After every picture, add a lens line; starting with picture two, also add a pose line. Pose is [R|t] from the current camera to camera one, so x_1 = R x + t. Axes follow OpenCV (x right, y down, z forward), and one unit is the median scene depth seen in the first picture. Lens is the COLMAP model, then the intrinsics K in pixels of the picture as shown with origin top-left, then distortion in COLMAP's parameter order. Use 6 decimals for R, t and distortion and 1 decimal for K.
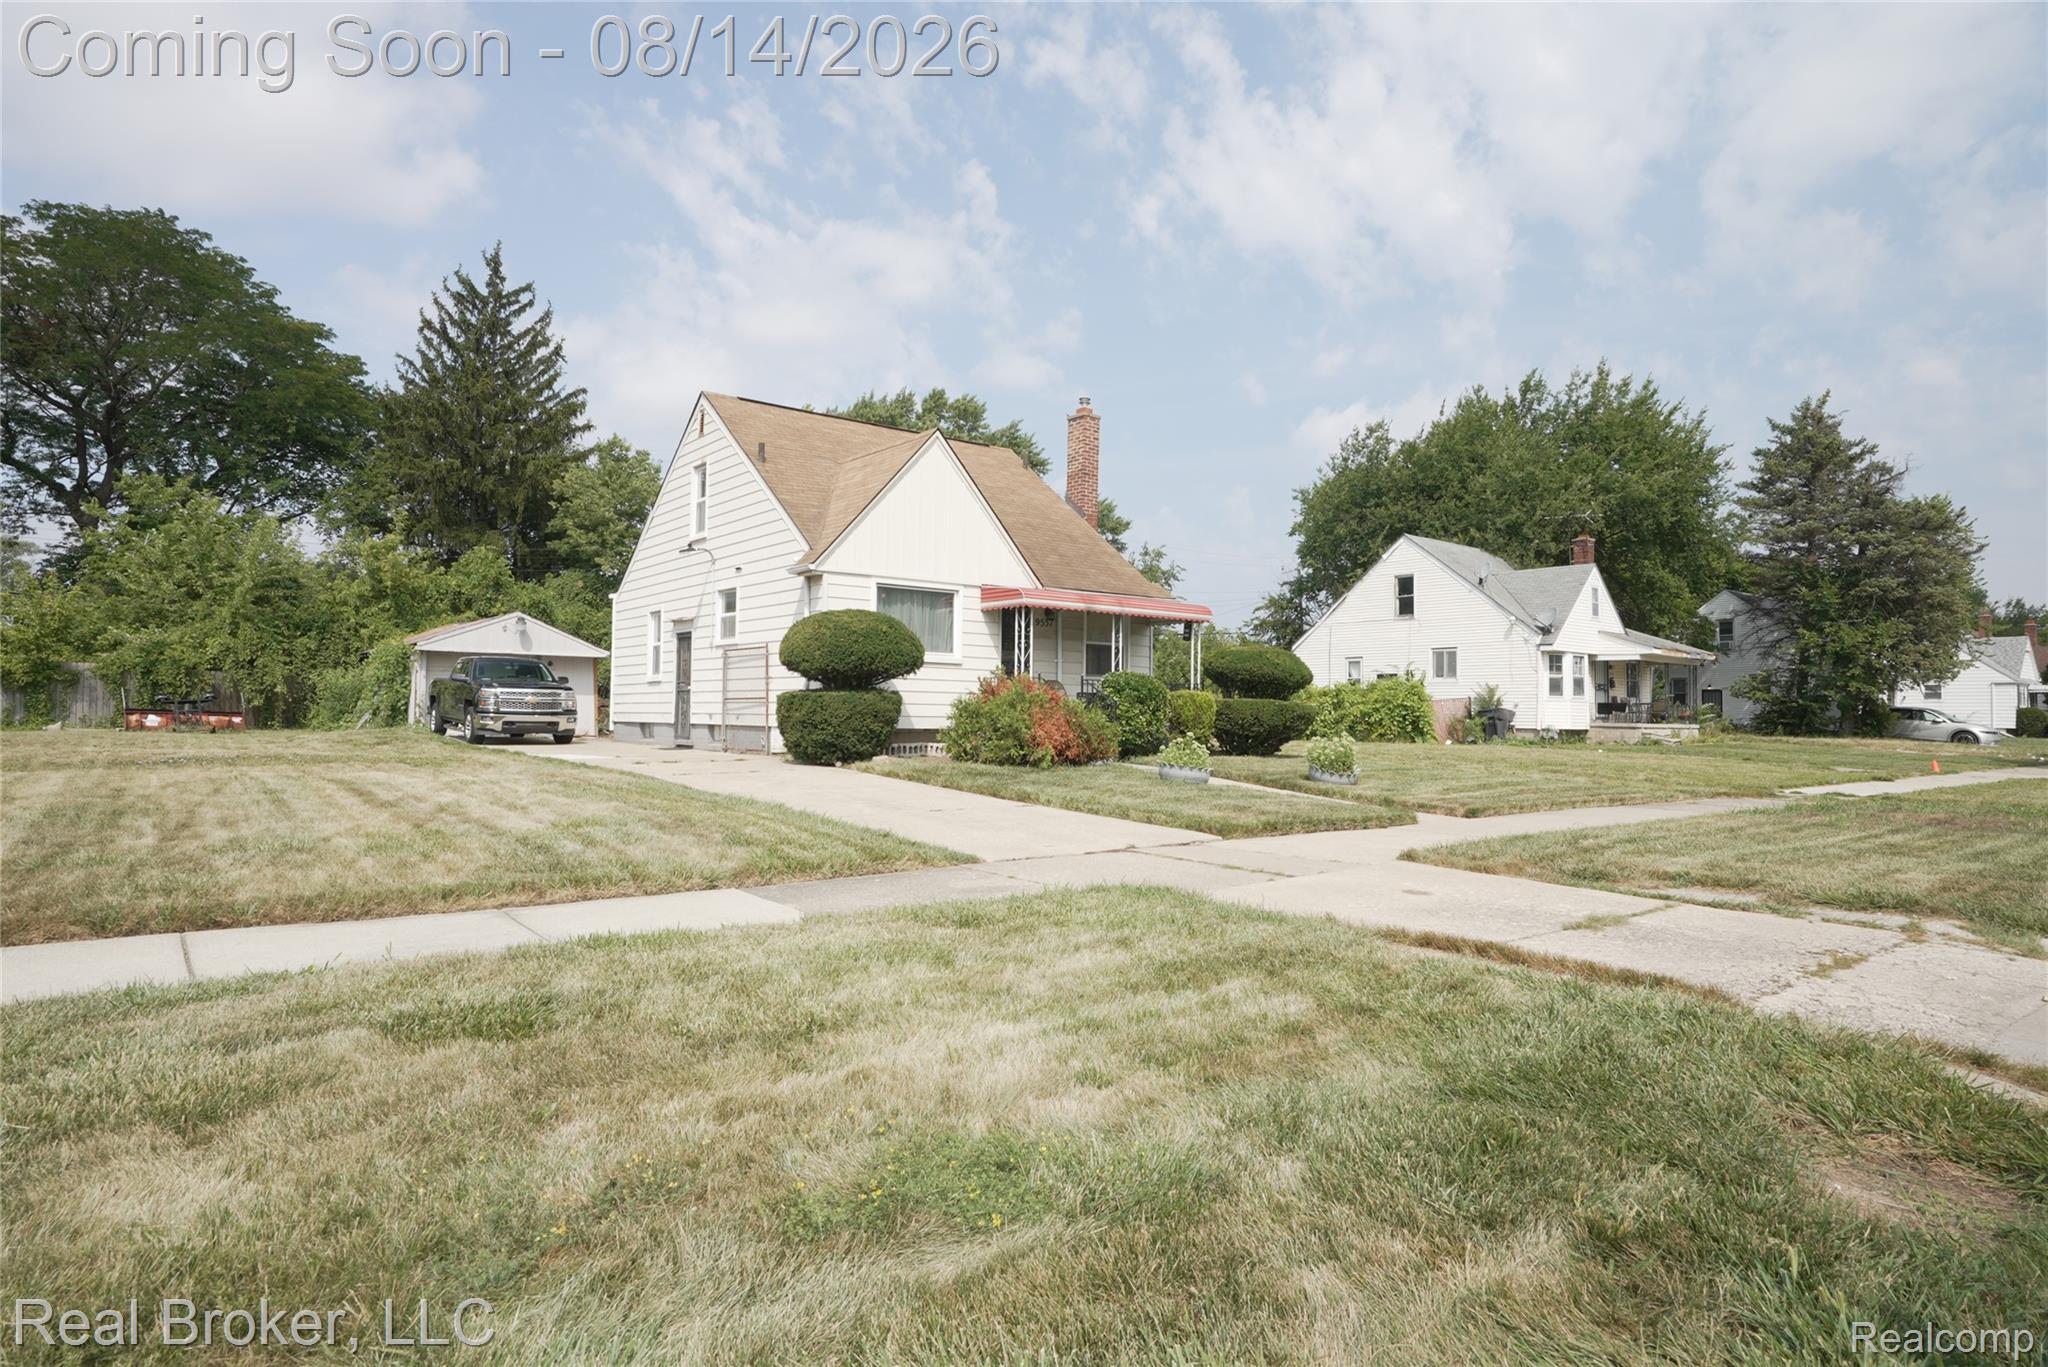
lens RADIAL K [[1144.8, 0, 1024.0], [0, 1144.8, 683.5], [0, 0, 1]] dist [-0.052184, 0.034801]
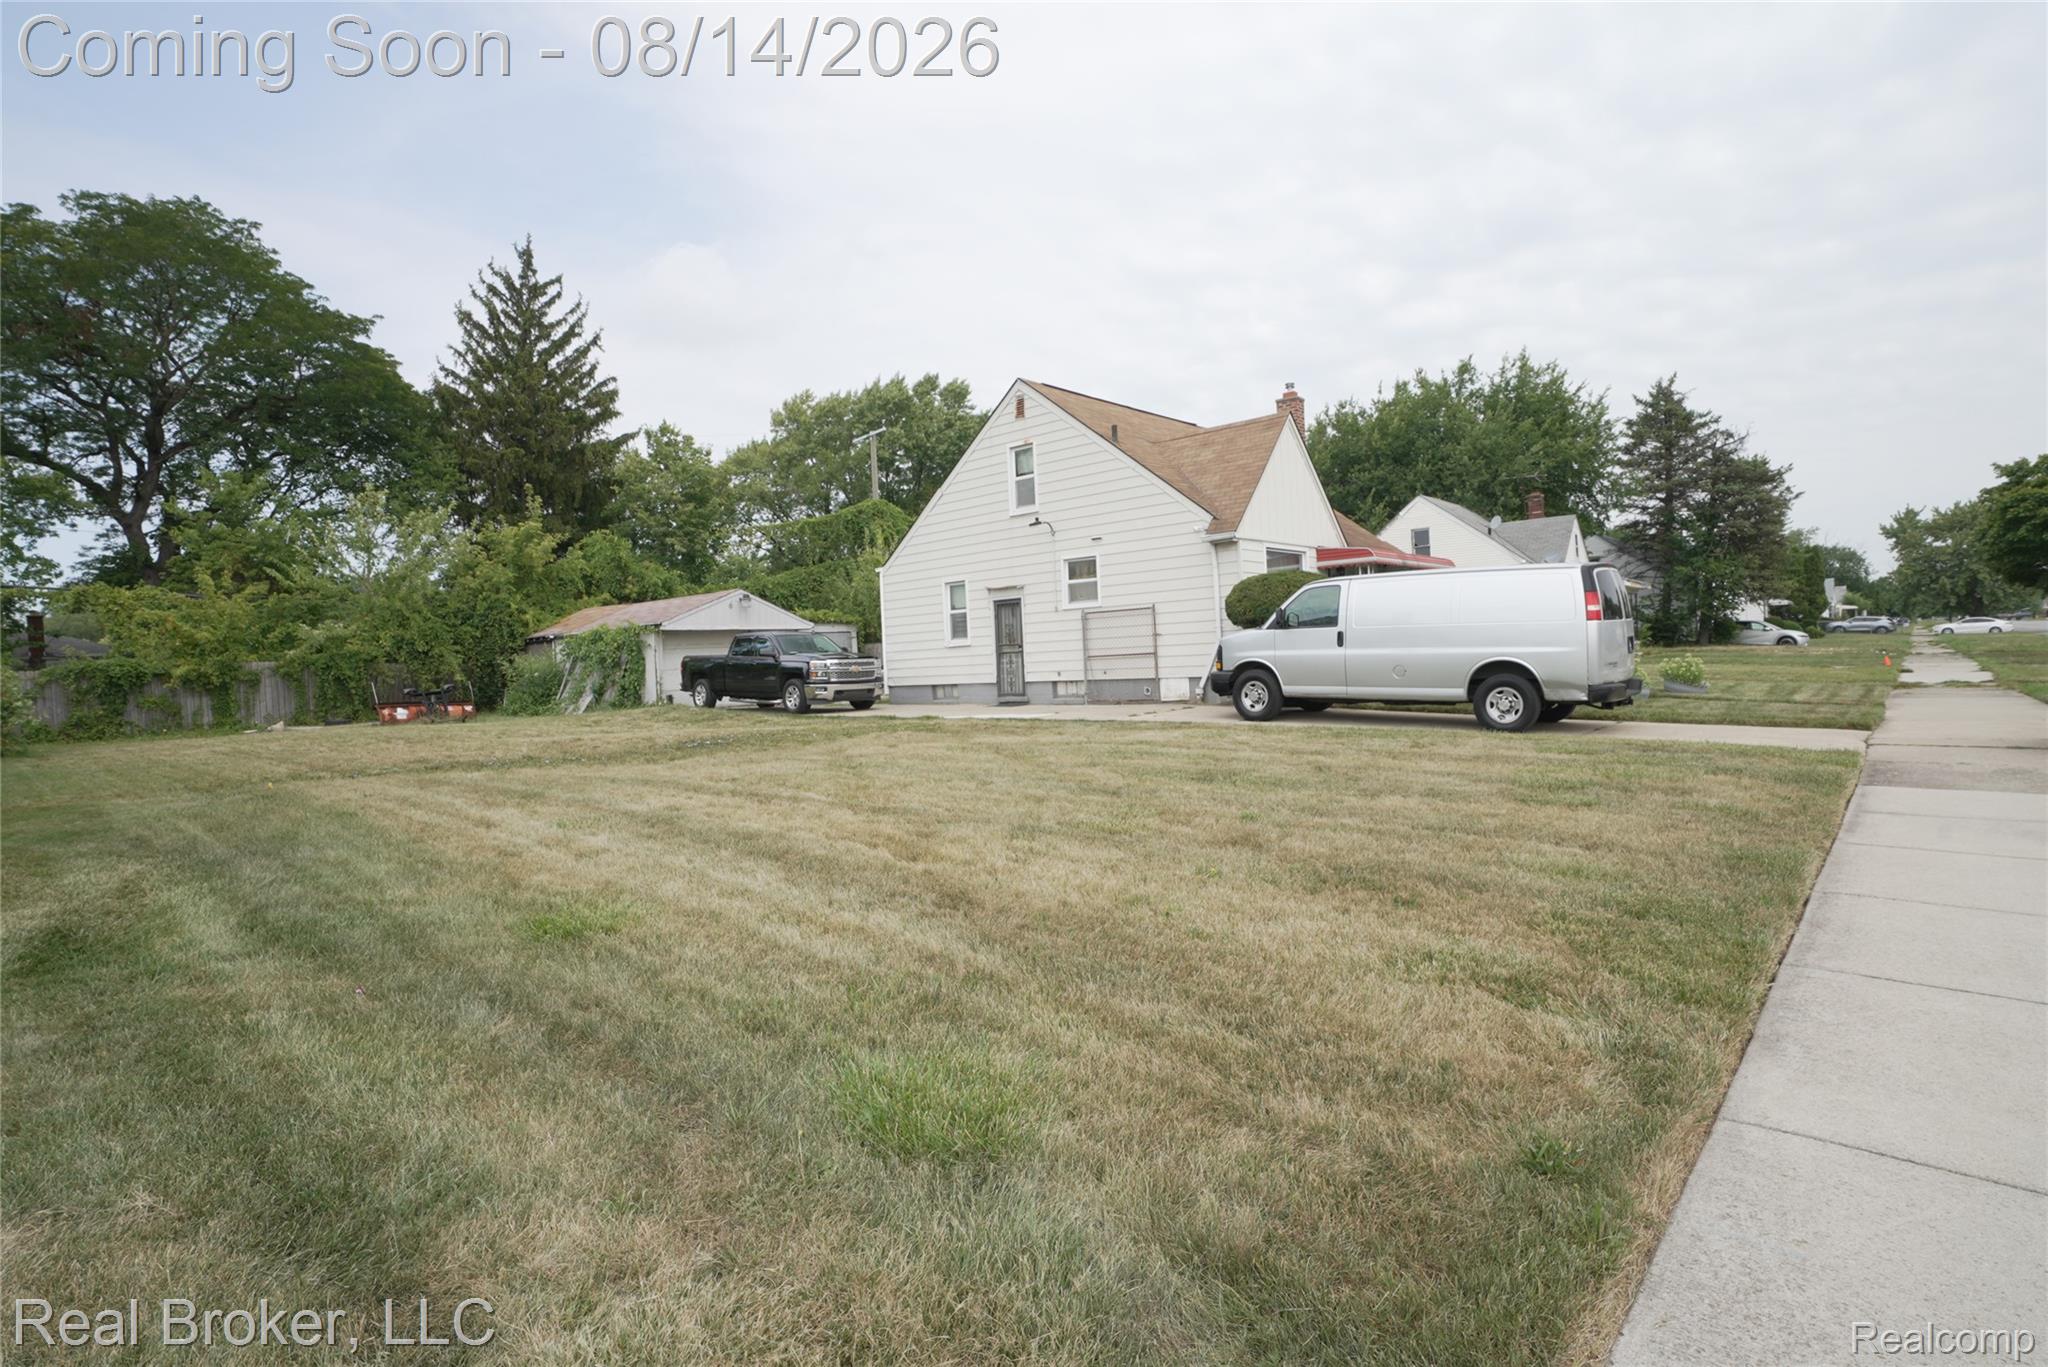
lens RADIAL K [[1021.3, 0, 1024.0], [0, 1021.3, 683.5], [0, 0, 1]] dist [-0.072945, 0.035979]
pose [[0.983878, -0.059433, 0.168675, -0.292467], [0.051580, 0.997388, 0.050565, -0.008331], [-0.171239, -0.041049, 0.984374, 0.015969]]
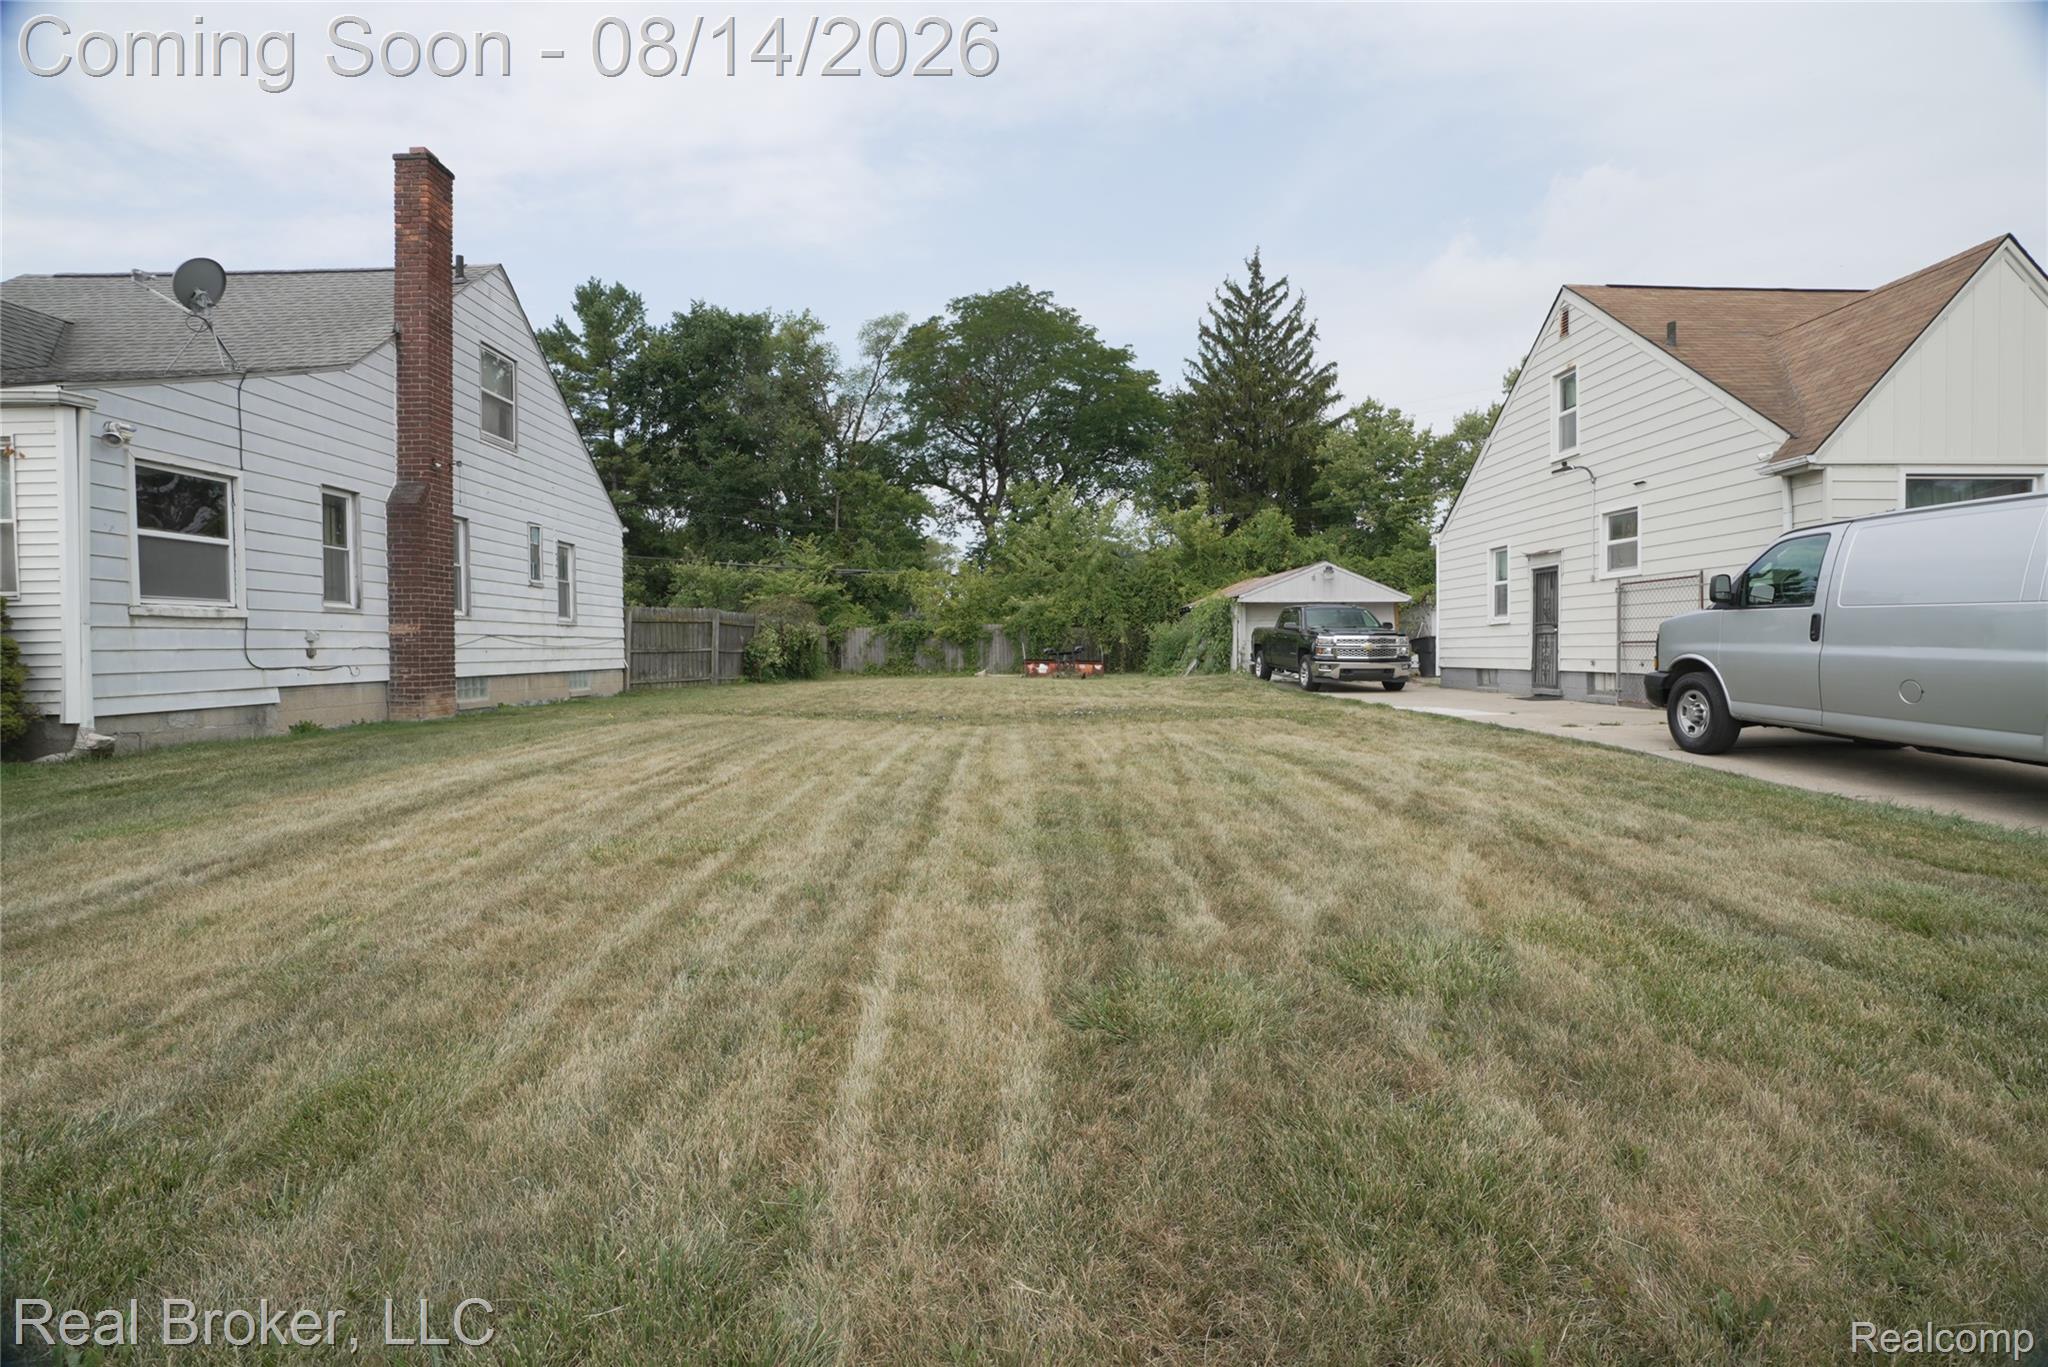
lens RADIAL K [[943.2, 0, 1021.0], [0, 943.2, 678.5], [0, 0, 1]] dist [-0.071866, 0.026168]
pose [[0.792739, -0.000100, -0.609561, -0.118911], [0.034373, 0.998416, 0.044539, -0.002990], [0.608591, -0.056261, 0.791487, 0.116937]]
